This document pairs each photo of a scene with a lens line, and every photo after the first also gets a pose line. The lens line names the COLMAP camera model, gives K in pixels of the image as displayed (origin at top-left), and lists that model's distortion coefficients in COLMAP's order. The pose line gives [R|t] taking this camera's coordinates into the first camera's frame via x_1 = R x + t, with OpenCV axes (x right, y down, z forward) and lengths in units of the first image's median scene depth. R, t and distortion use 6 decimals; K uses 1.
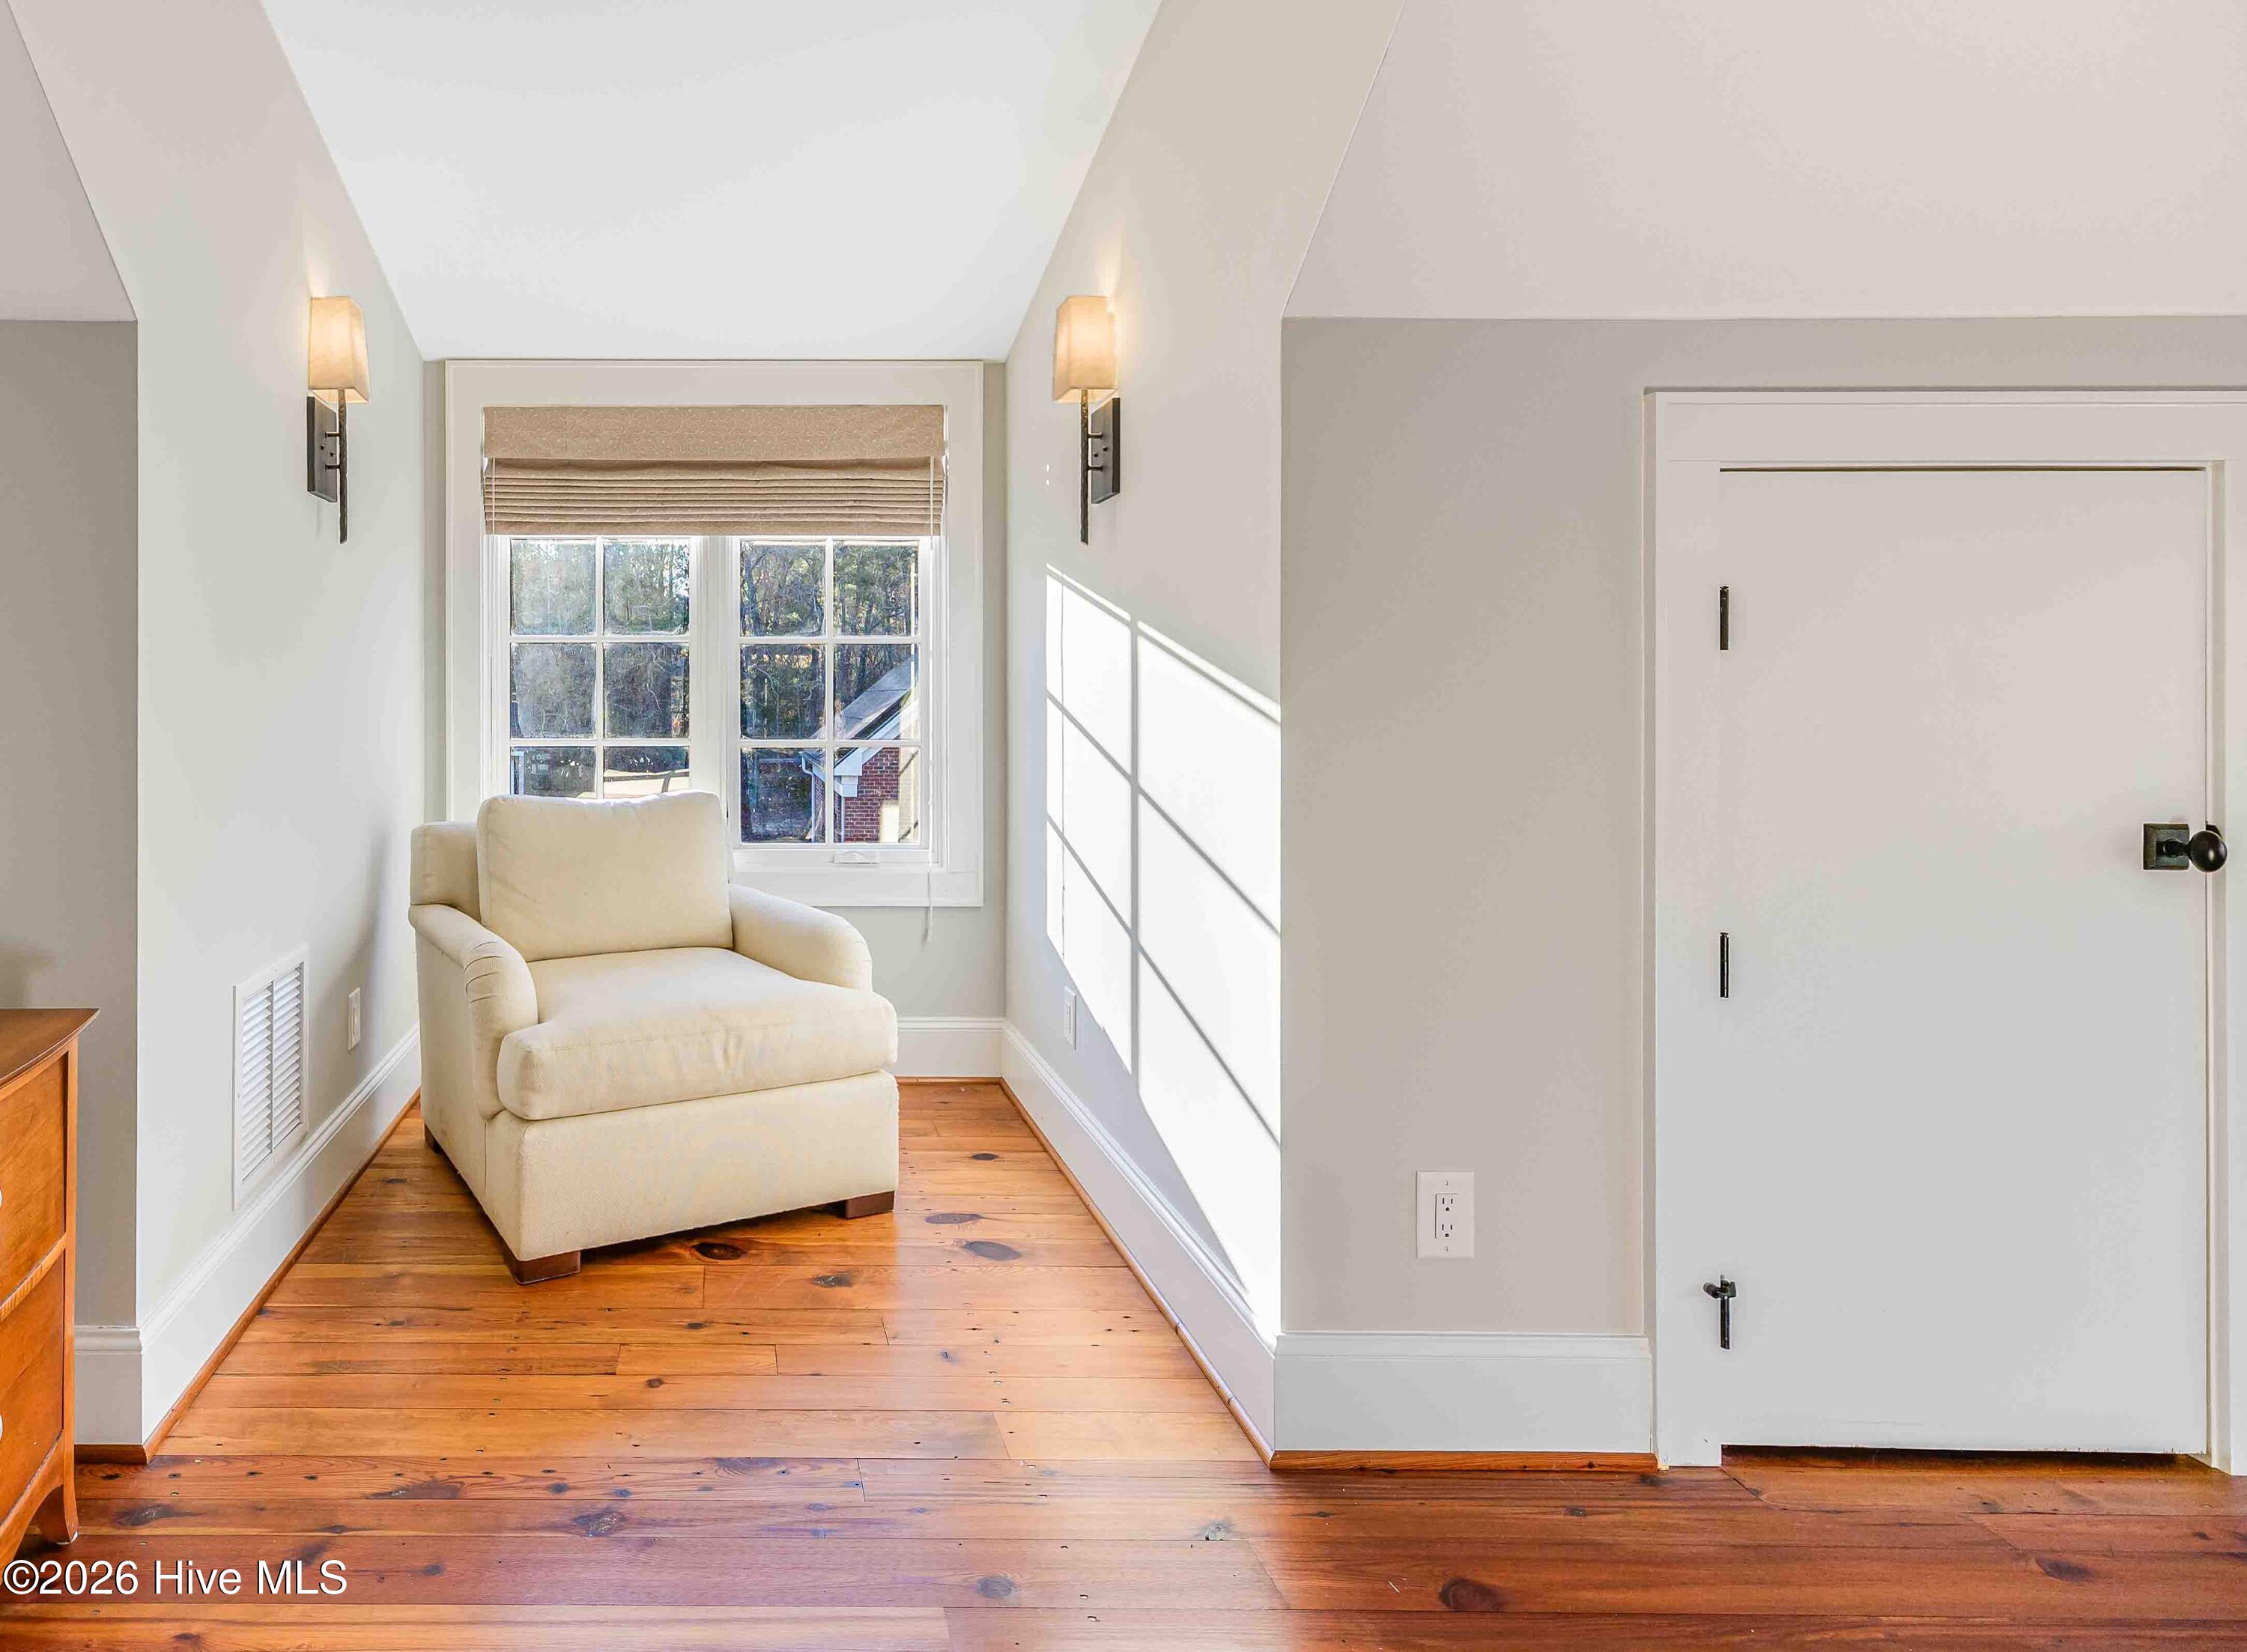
lens RADIAL K [[1296.1, 0, 1119.4], [0, 1296.1, 731.9], [0, 0, 1]] dist [0.003175, -0.001221]
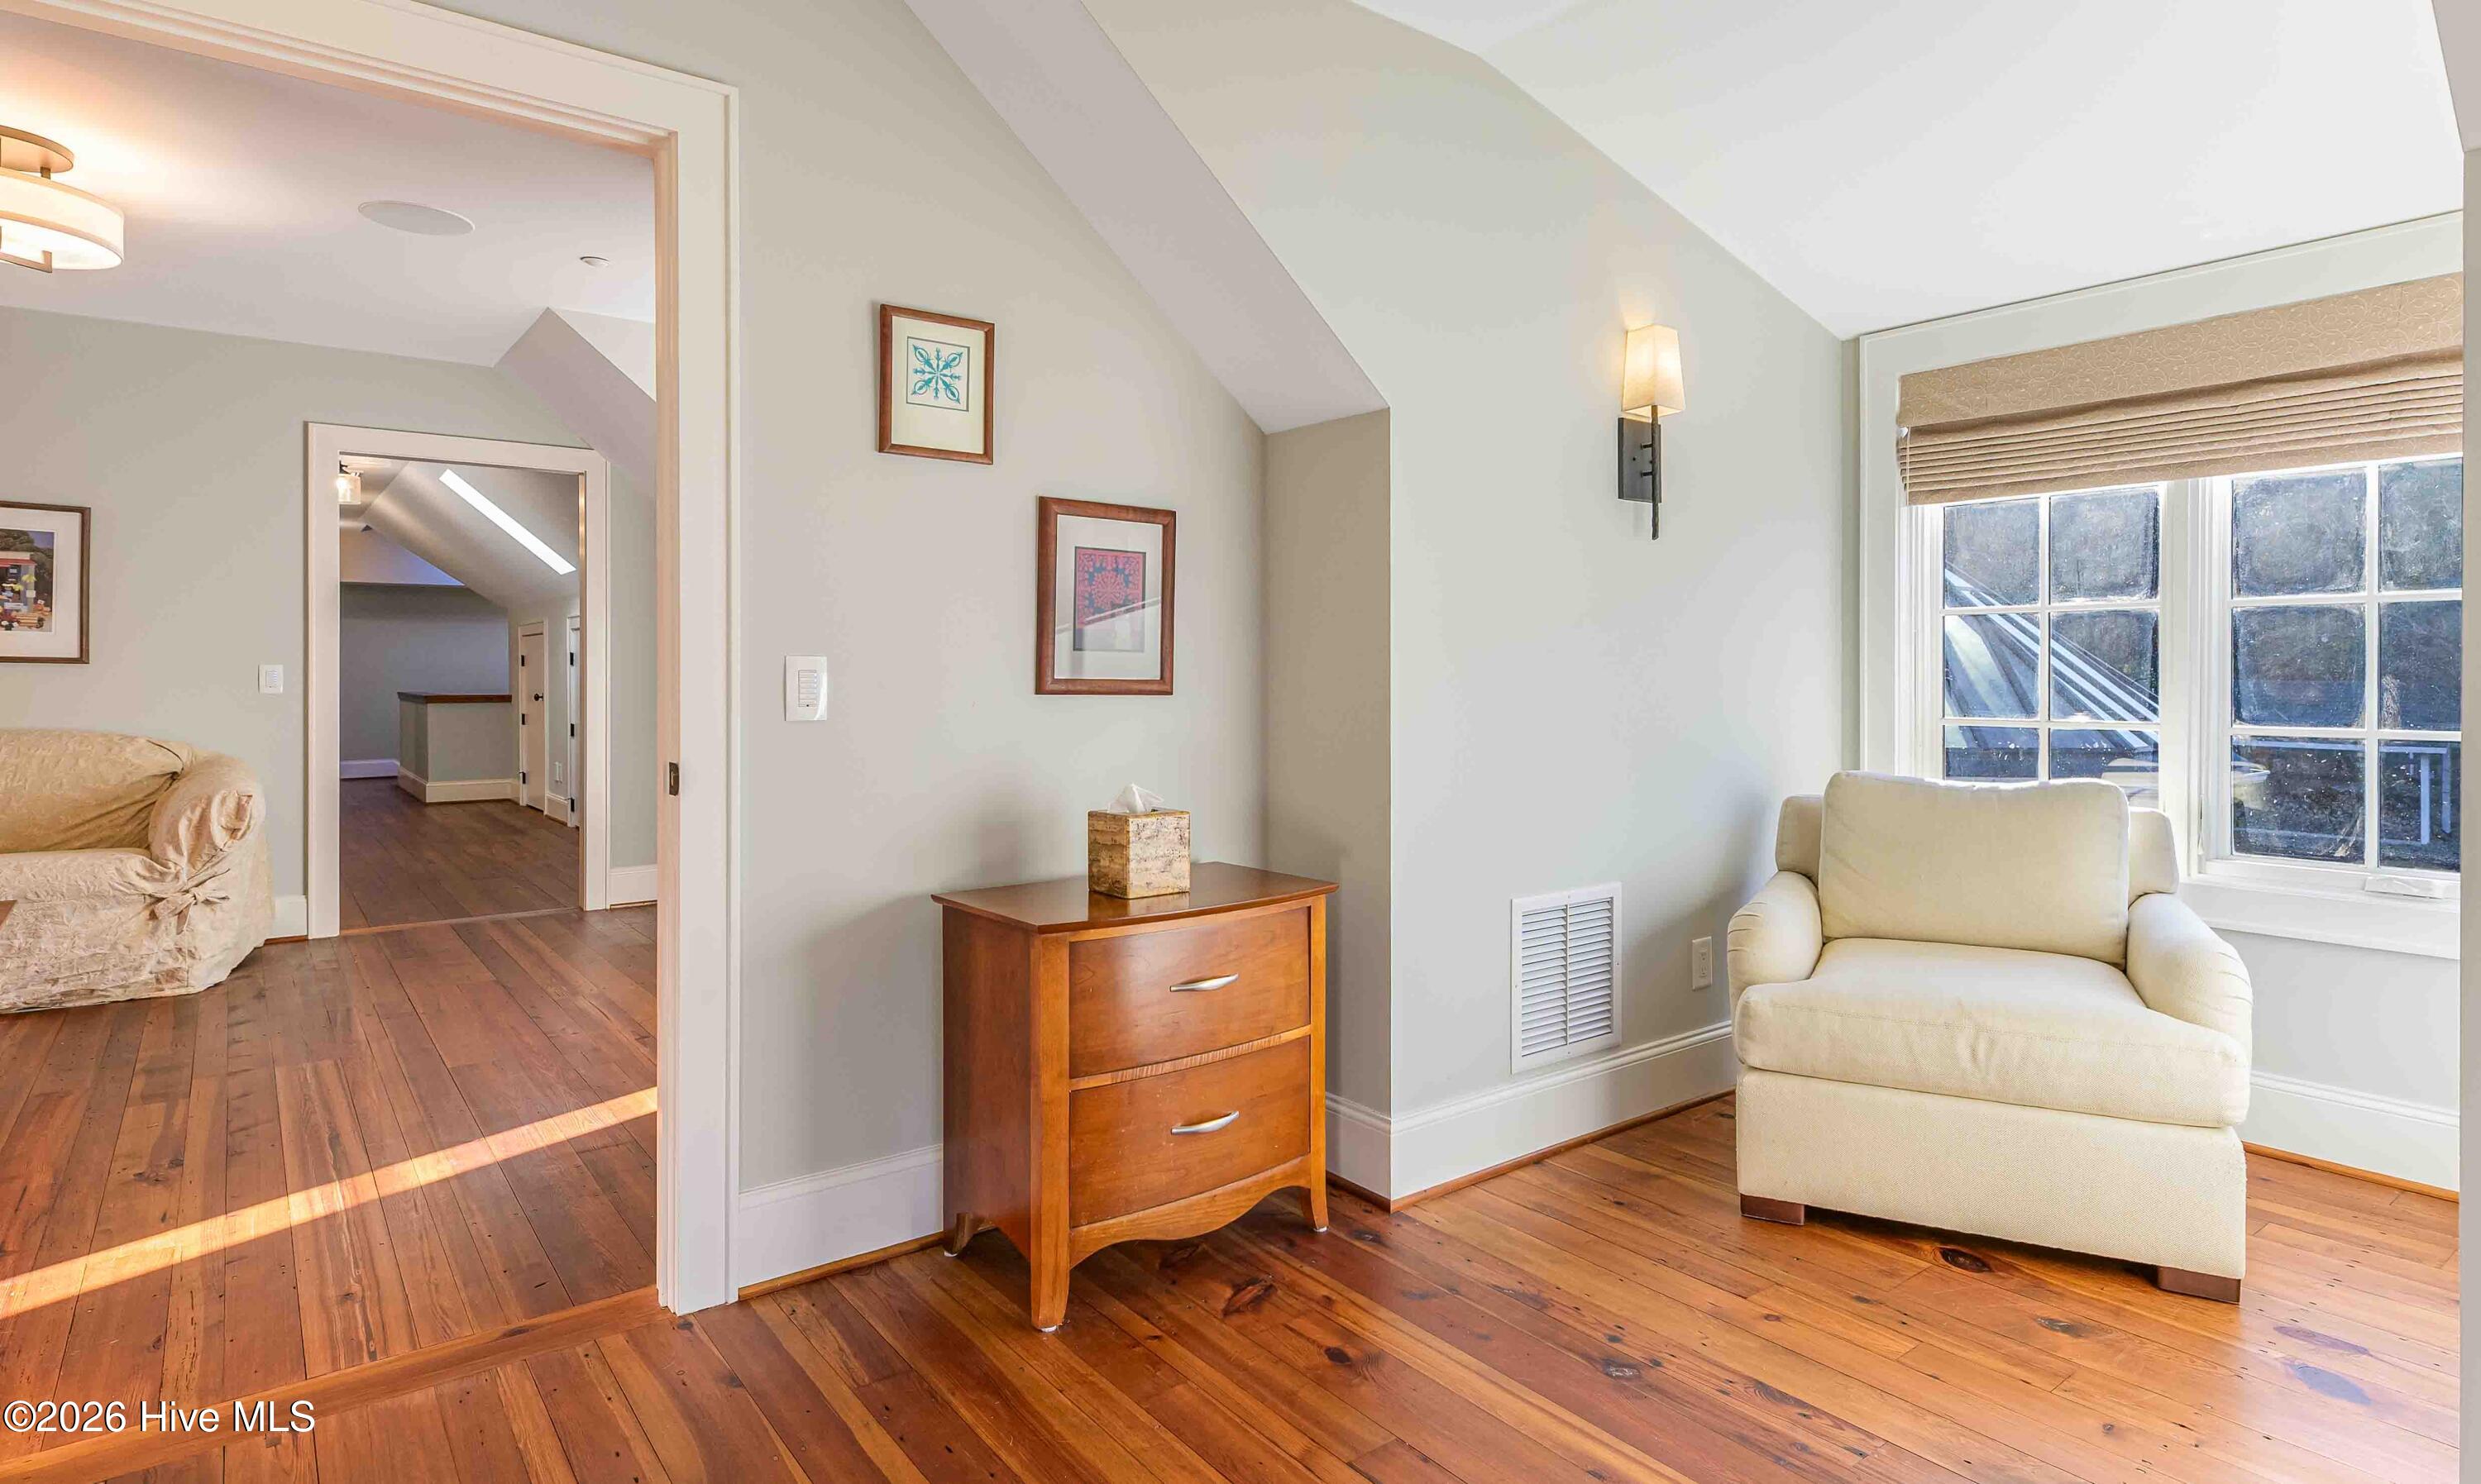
lens RADIAL K [[1333.5, 0, 1240.5], [0, 1333.5, 742.0], [0, 0, 1]] dist [0.000676, -0.000255]
pose [[0.600158, 0.039896, -0.798886, 0.134799], [-0.020115, 0.999192, 0.034788, -0.000103], [0.799629, -0.004809, 0.600476, -0.002777]]
